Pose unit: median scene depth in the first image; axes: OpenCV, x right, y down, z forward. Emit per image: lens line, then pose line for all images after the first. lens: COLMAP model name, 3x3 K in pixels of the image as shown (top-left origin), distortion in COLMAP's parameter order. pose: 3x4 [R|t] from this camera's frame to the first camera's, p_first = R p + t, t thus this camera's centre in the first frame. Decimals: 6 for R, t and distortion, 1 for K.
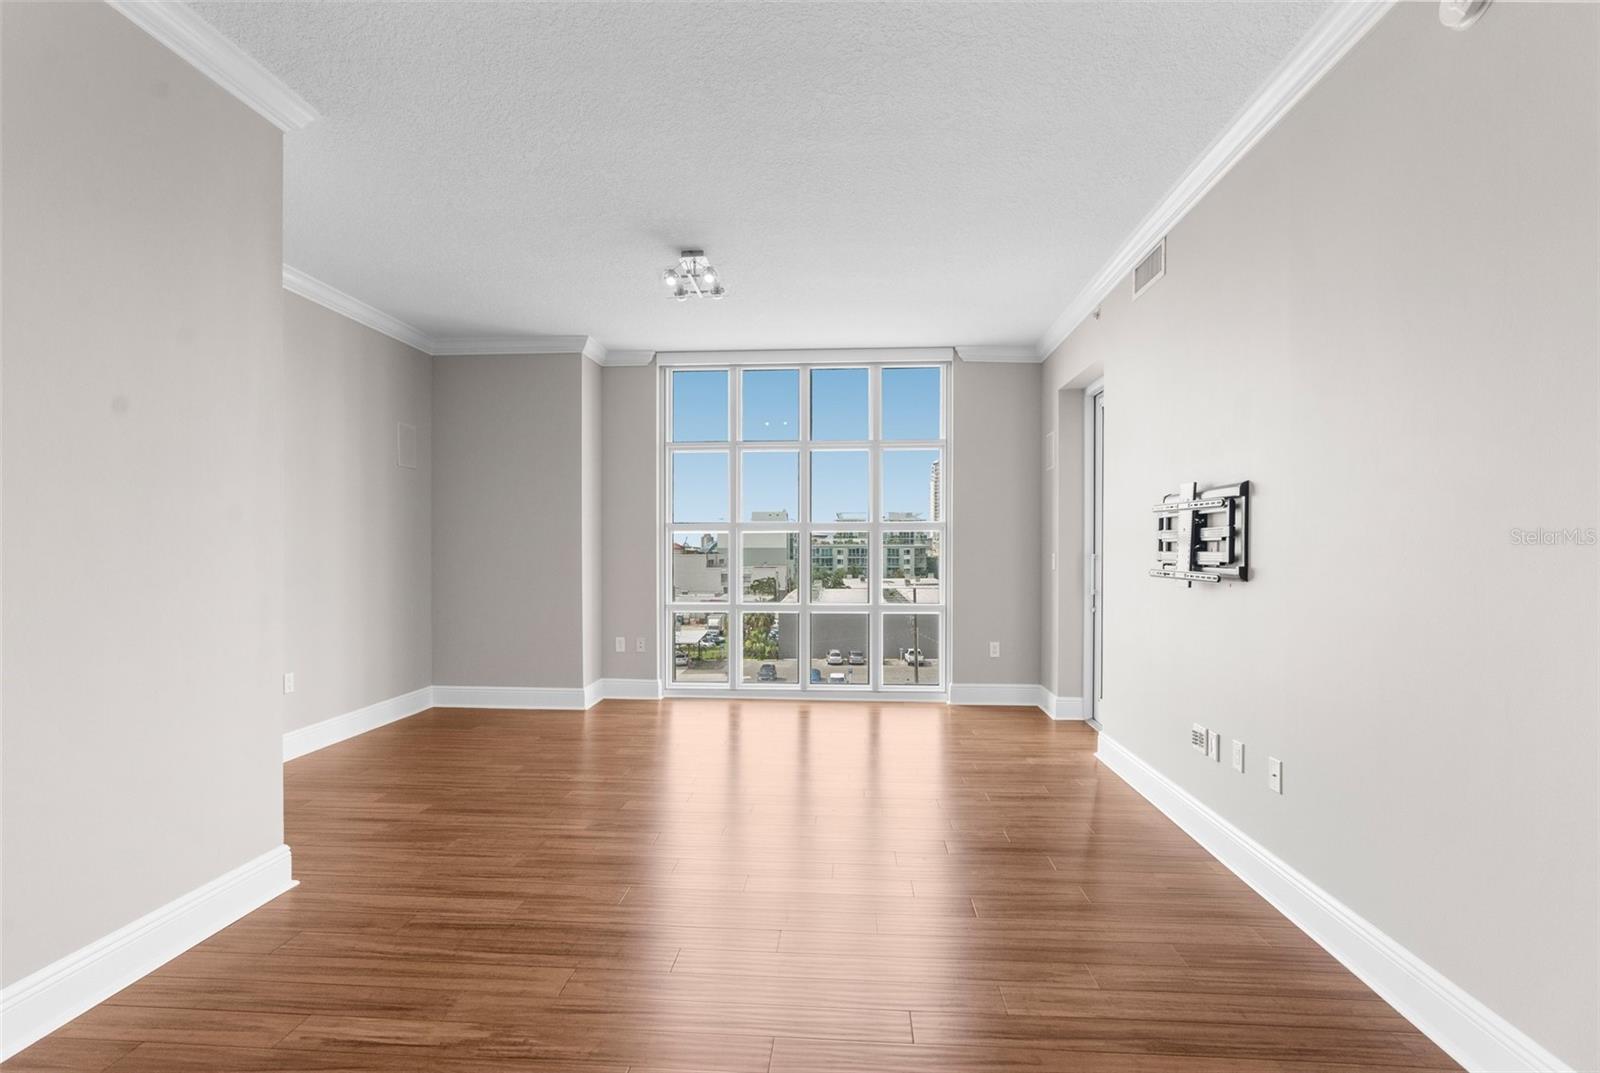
lens RADIAL K [[737.0, 0, 811.0], [0, 737.0, 559.0], [0, 0, 1]] dist [-0.022316, 0.008389]
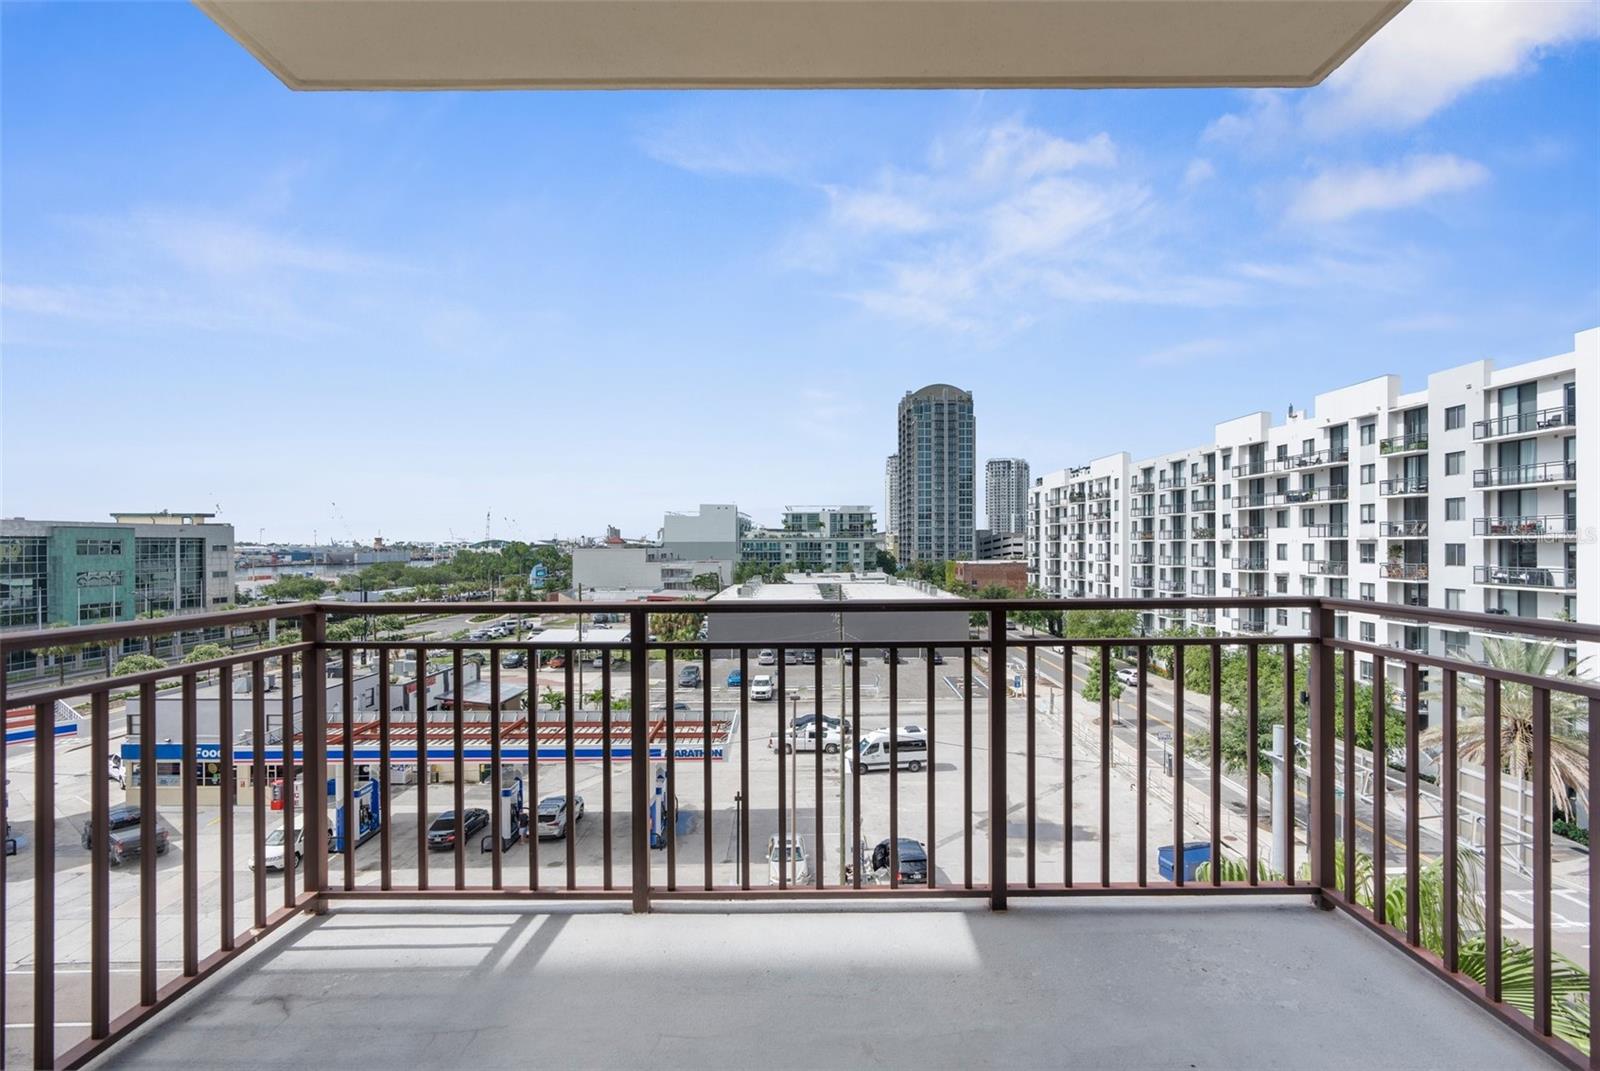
lens RADIAL K [[737.0, 0, 814.9], [0, 737.0, 538.3], [0, 0, 1]] dist [-0.022316, 0.008389]
pose [[0.998416, -0.001895, 0.056226, 0.515675], [0.003013, 0.999799, -0.019806, 0.000449], [-0.056177, 0.019944, 0.998222, 0.622946]]
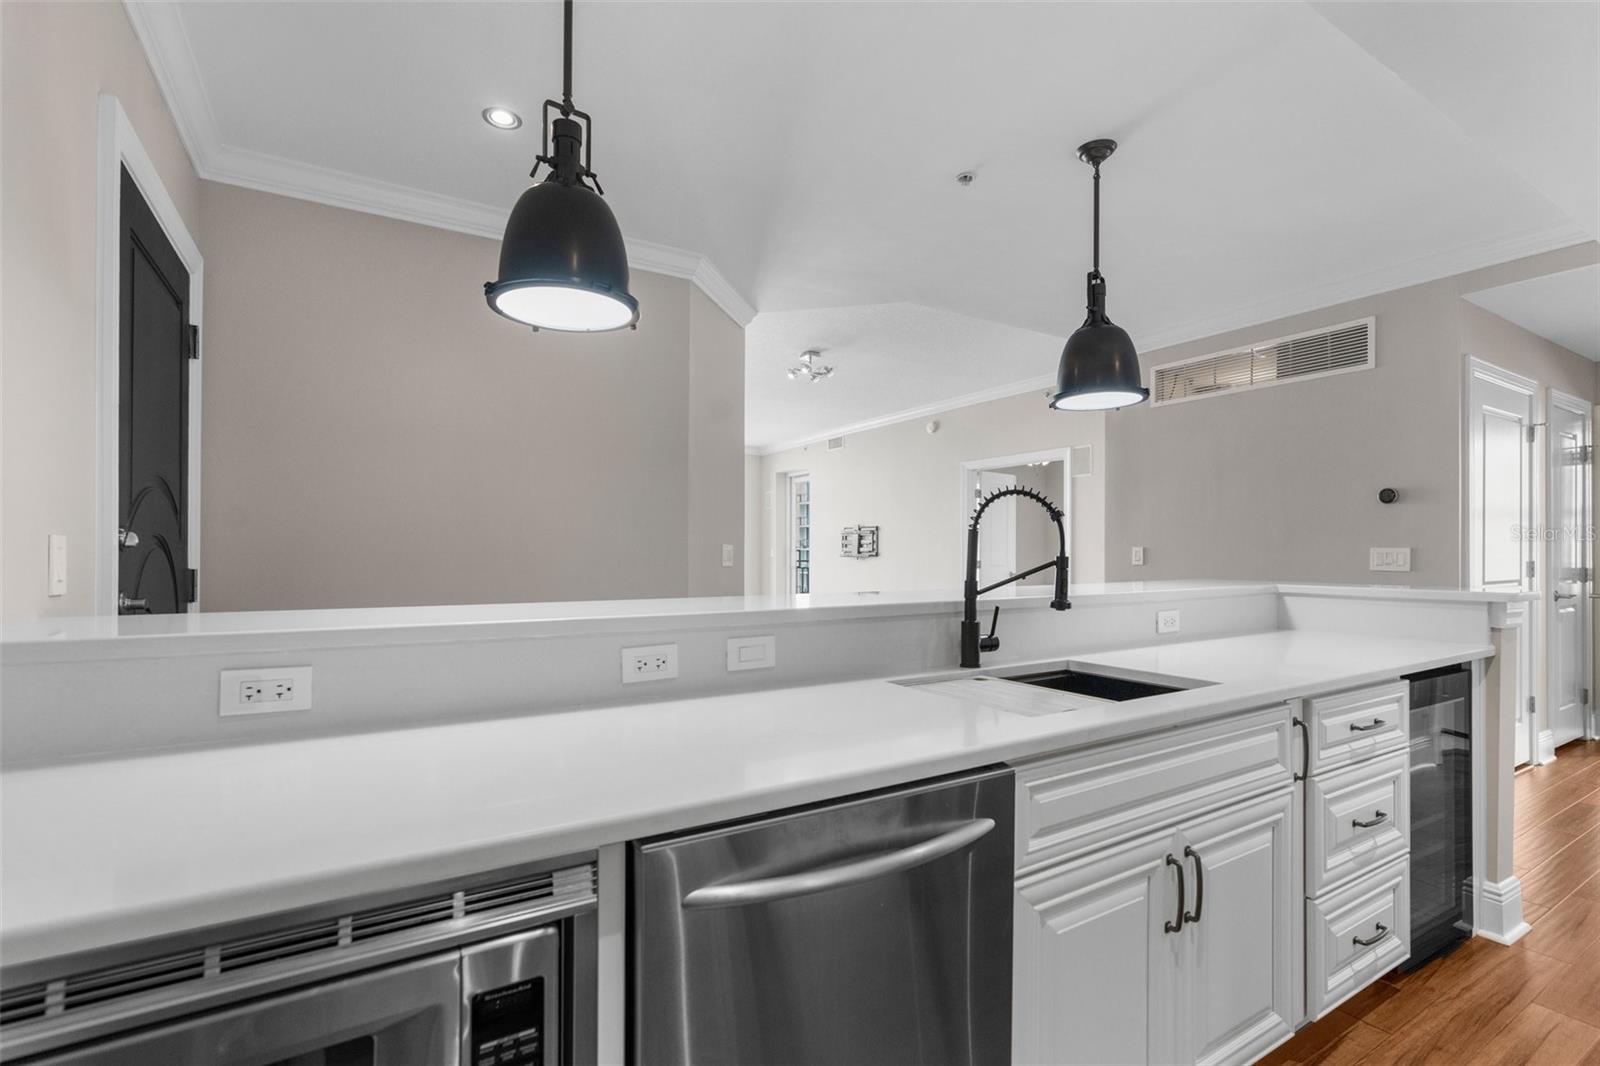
lens RADIAL K [[737.0, 0, 802.8], [0, 737.0, 546.9], [0, 0, 1]] dist [-0.022316, 0.008389]
pose [[0.822708, 0.007541, 0.568414, -0.747412], [0.003874, 0.999814, -0.018871, 0.023086], [-0.568451, 0.017727, 0.822526, -0.732560]]
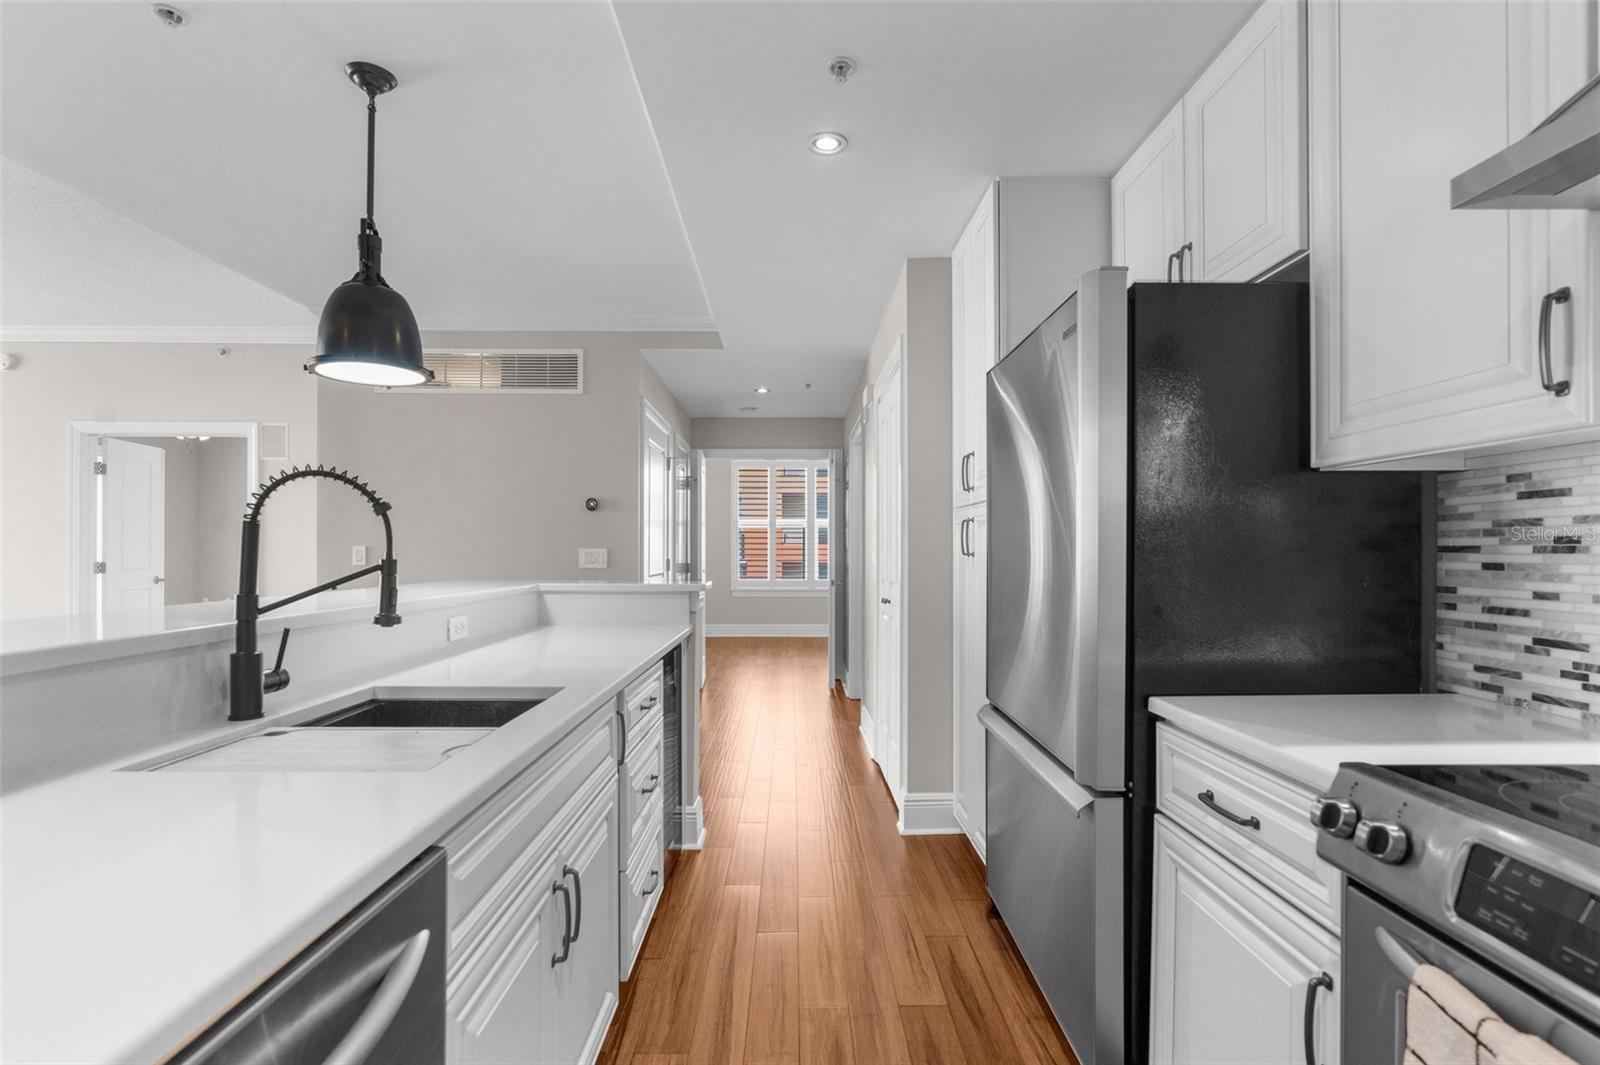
lens RADIAL K [[737.0, 0, 799.8], [0, 737.0, 551.4], [0, 0, 1]] dist [-0.022316, 0.008389]
pose [[-0.077408, 0.003098, 0.996995, -0.737296], [0.009933, 0.999948, -0.002336, 0.020656], [-0.996950, 0.009722, -0.077435, -0.646095]]
